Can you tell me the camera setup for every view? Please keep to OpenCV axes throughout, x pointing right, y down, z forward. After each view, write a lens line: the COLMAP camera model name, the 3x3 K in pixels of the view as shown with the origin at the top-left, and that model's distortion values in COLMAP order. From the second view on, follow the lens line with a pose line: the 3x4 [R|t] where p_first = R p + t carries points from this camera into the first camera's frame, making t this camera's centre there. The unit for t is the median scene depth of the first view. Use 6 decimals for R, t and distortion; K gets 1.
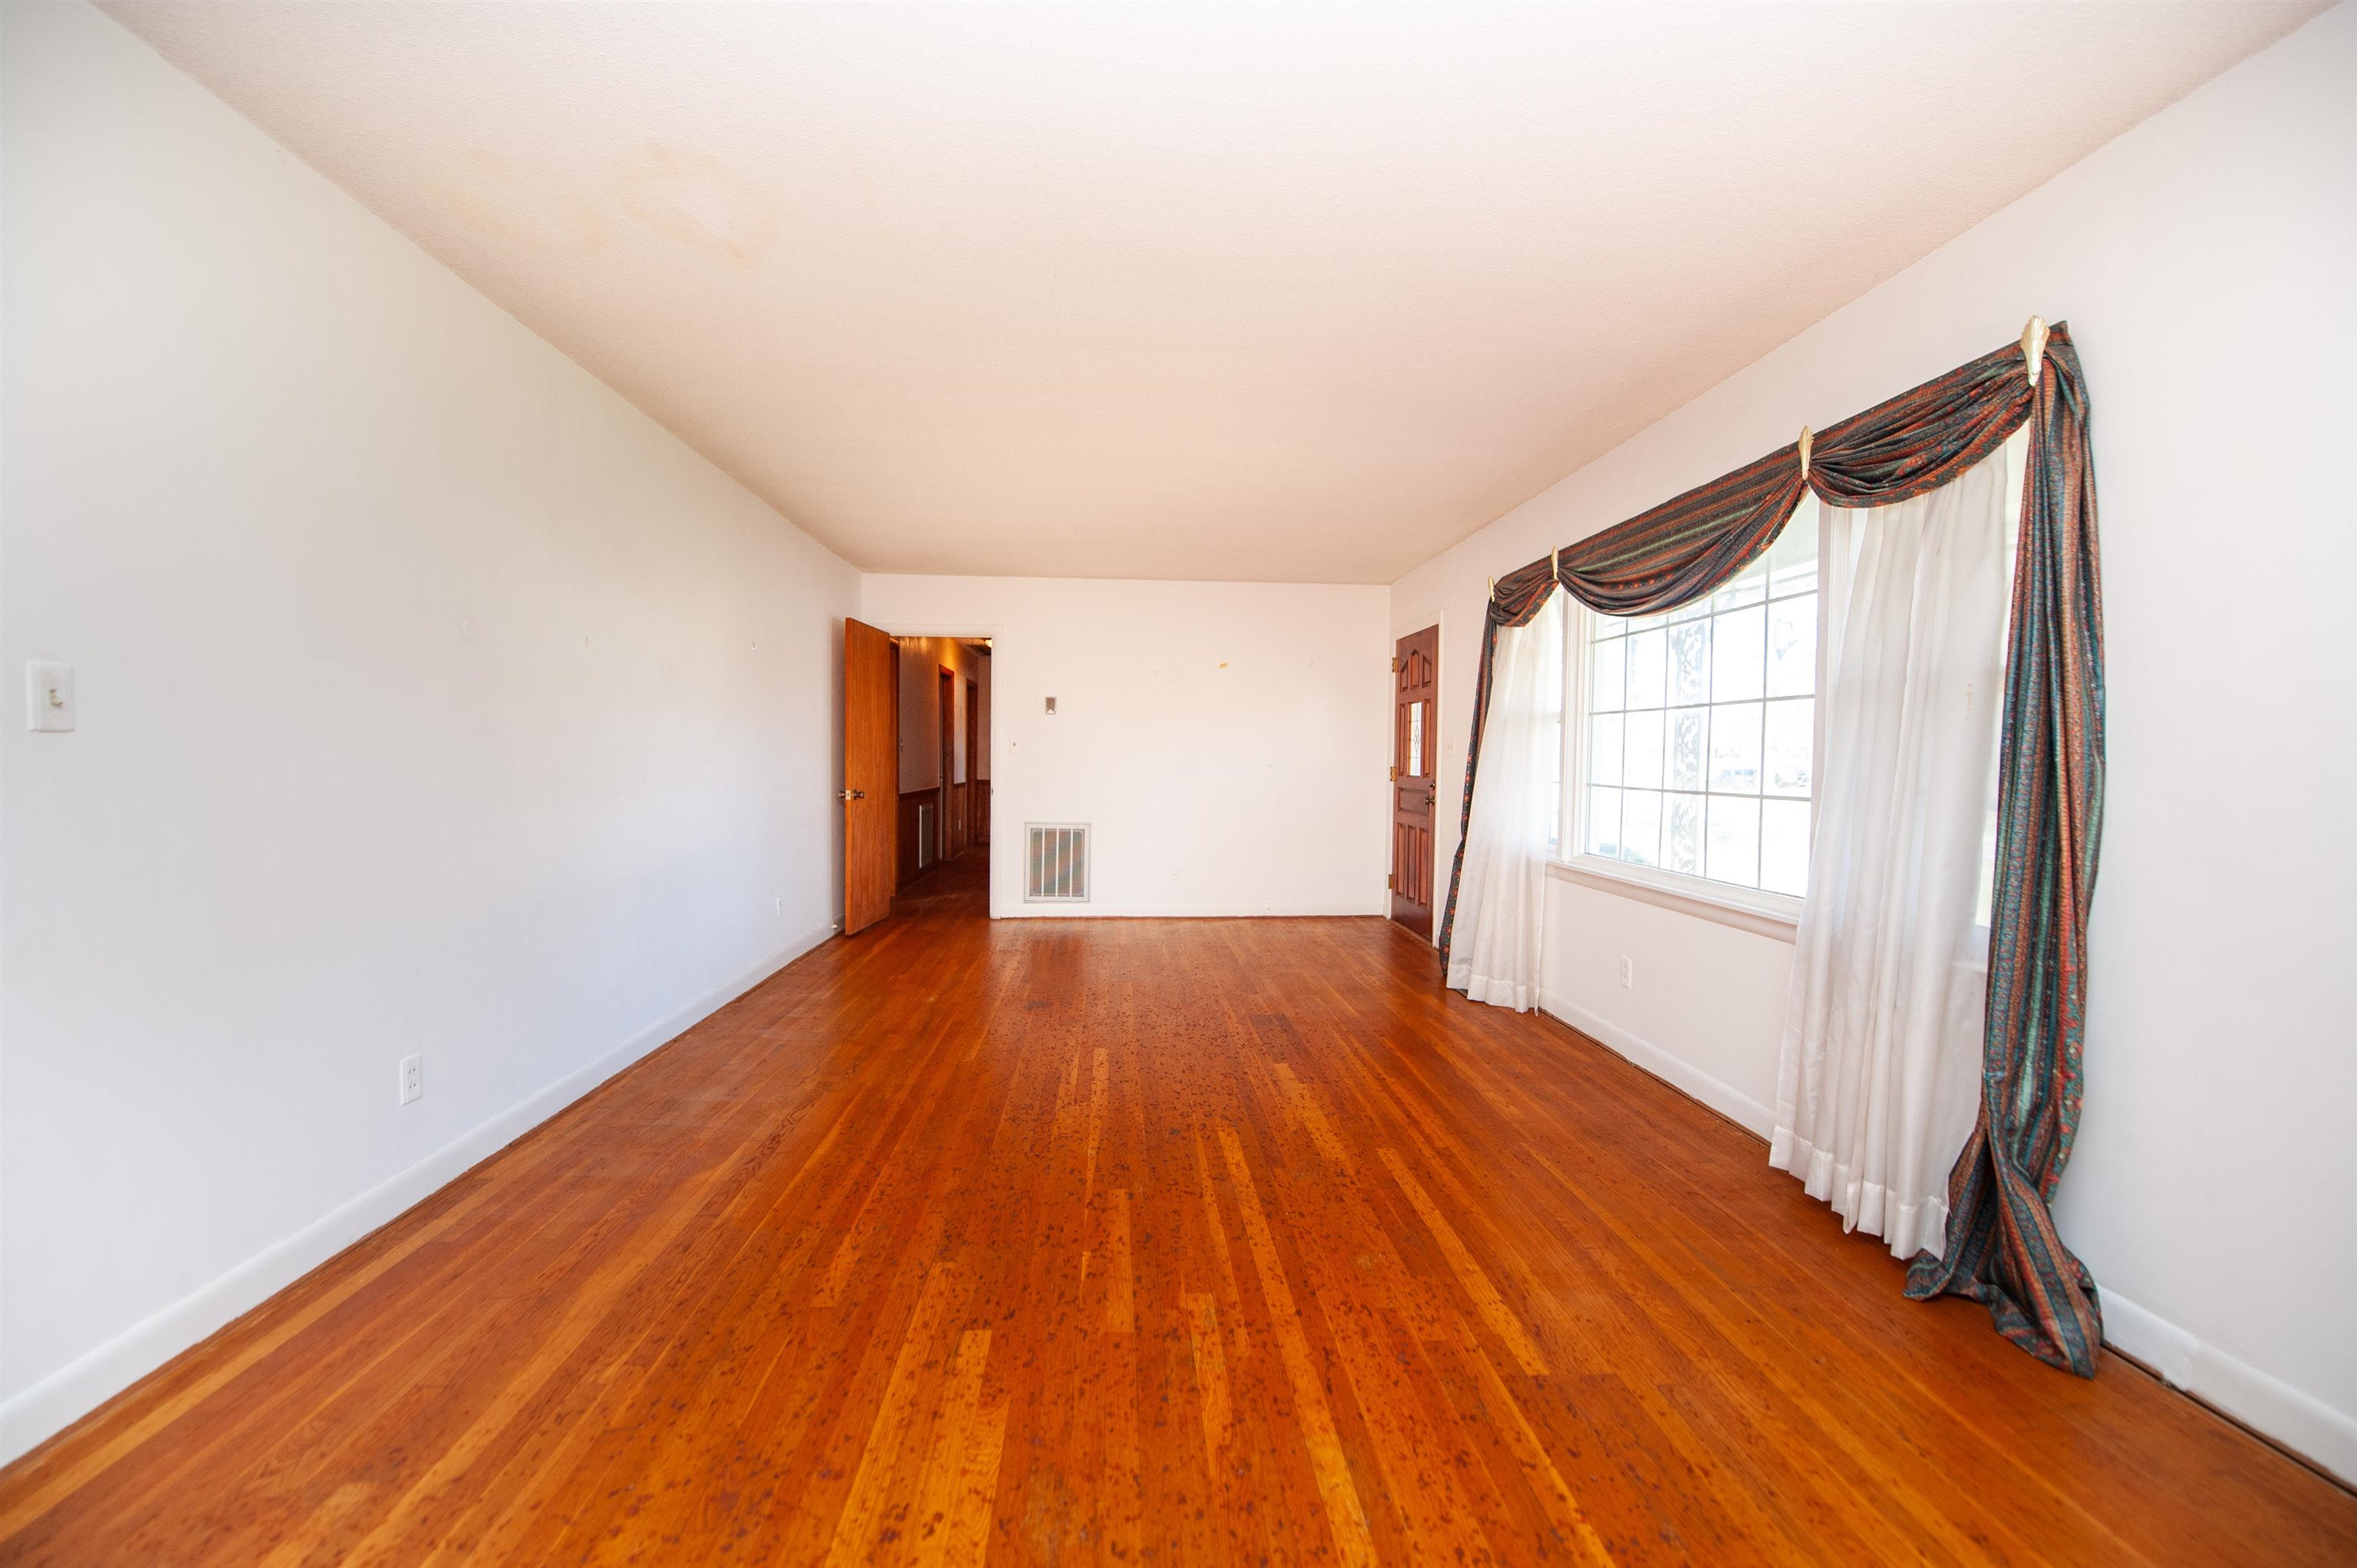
lens RADIAL K [[949.9, 0, 1182.8], [0, 949.9, 789.7], [0, 0, 1]] dist [-0.017068, -0.002797]
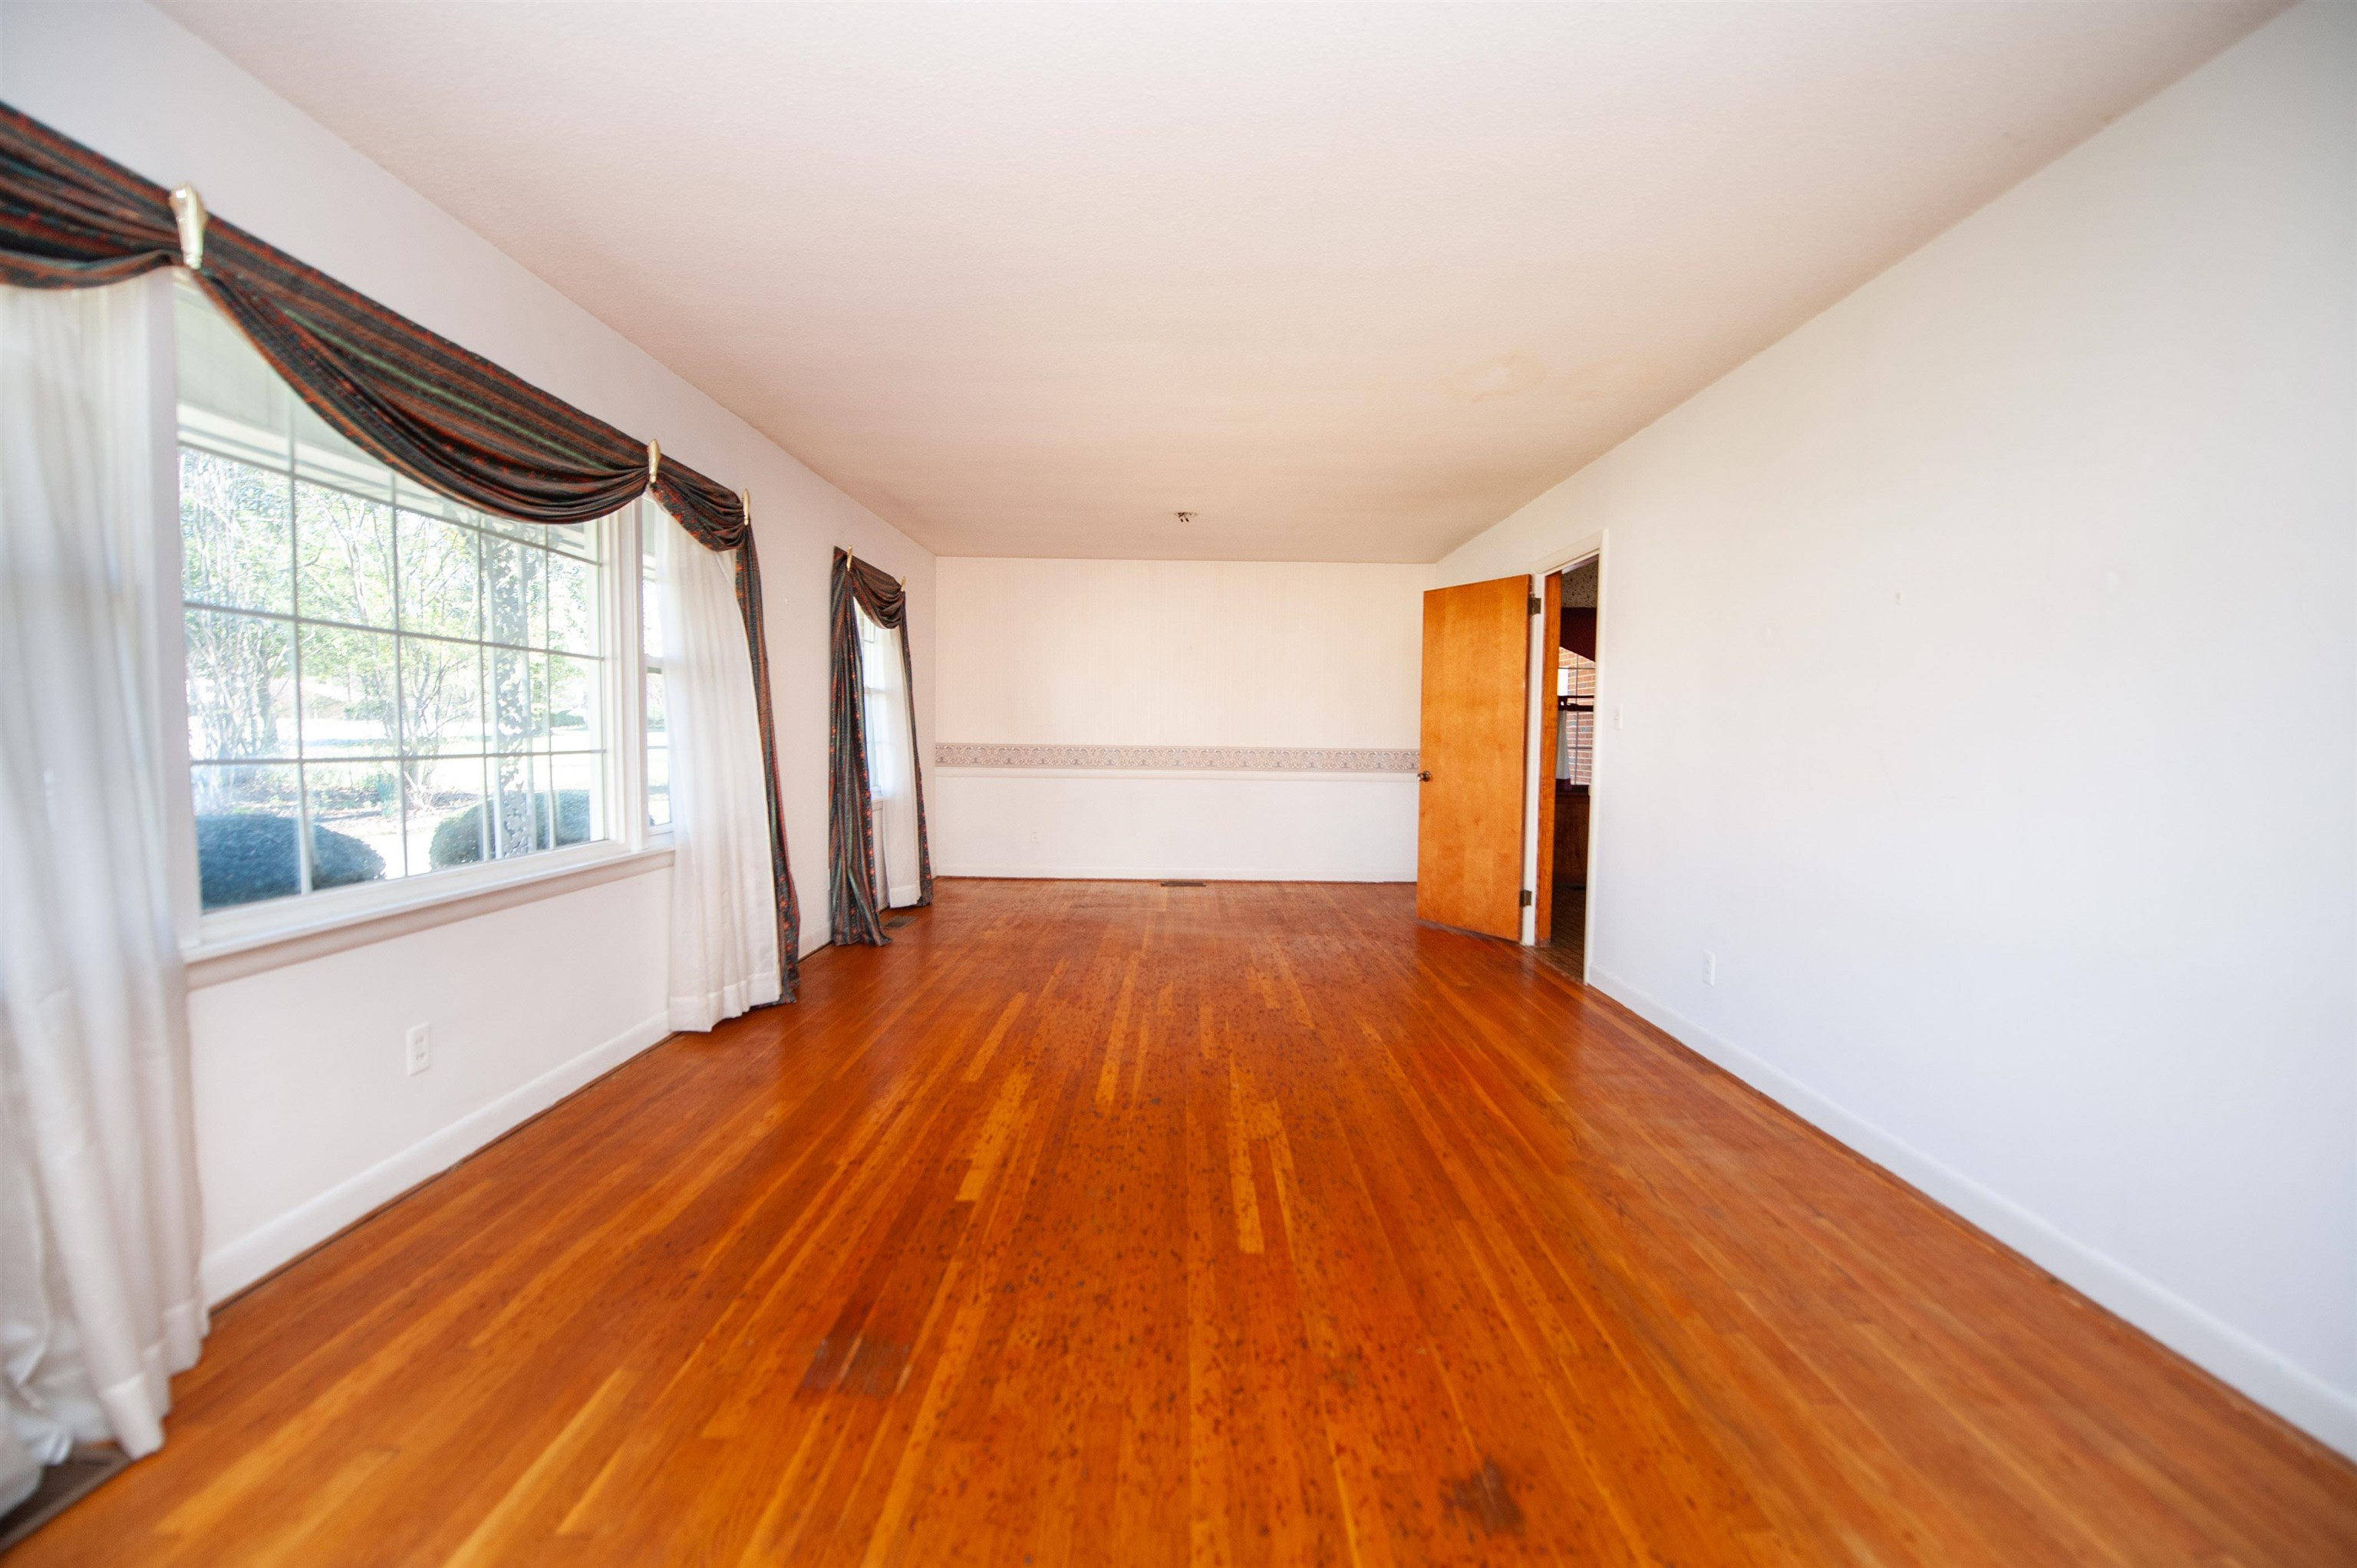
lens RADIAL K [[949.9, 0, 1182.8], [0, 949.9, 789.7], [0, 0, 1]] dist [-0.017068, -0.002797]
pose [[-0.996993, -0.028799, 0.071935, -0.096180], [-0.021982, 0.995346, 0.093830, -0.059426], [-0.074302, 0.091966, -0.992986, 1.902270]]
